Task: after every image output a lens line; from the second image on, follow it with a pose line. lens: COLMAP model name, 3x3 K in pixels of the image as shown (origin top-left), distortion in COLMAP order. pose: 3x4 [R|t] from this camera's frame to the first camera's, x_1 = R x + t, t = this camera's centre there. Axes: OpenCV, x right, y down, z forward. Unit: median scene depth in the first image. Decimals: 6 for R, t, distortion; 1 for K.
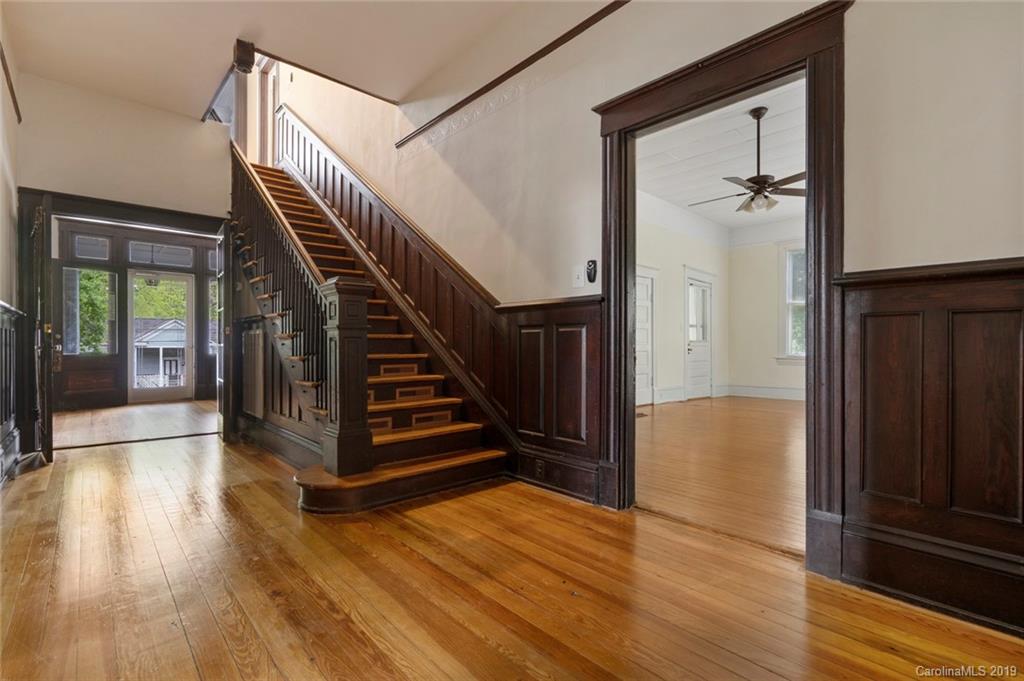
lens RADIAL K [[468.0, 0, 502.0], [0, 468.0, 343.2], [0, 0, 1]] dist [-0.007271, 0.004490]
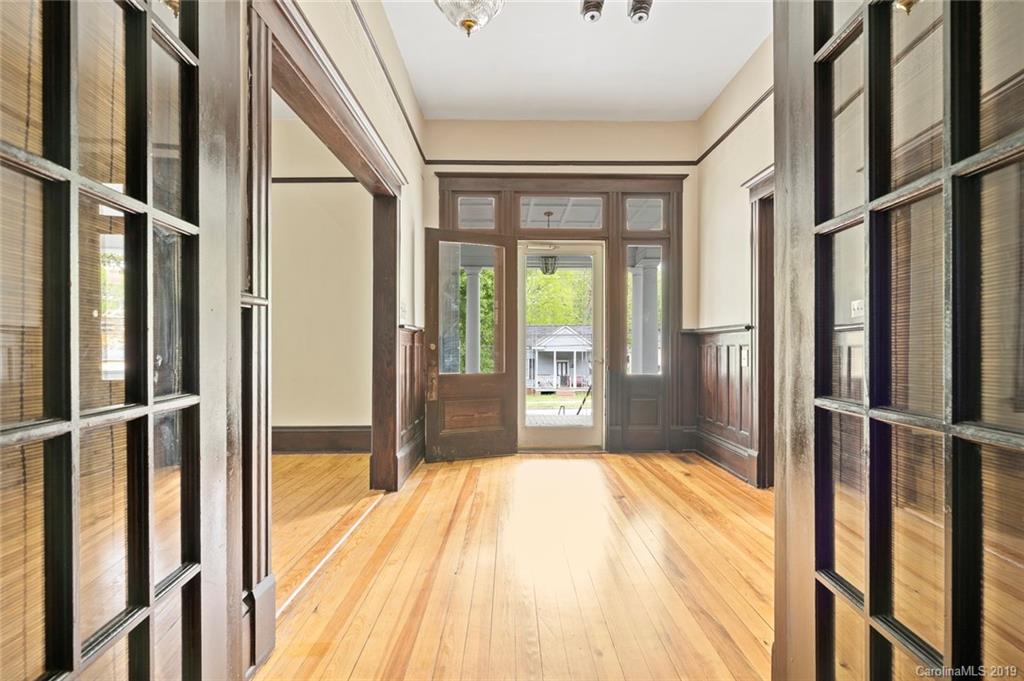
lens RADIAL K [[468.0, 0, 513.0], [0, 468.0, 343.2], [0, 0, 1]] dist [-0.007271, 0.004490]
pose [[0.752642, 0.001219, -0.658429, -0.381672], [-0.005249, 0.999978, -0.004150, -0.015494], [0.658409, 0.006580, 0.752631, 0.508869]]
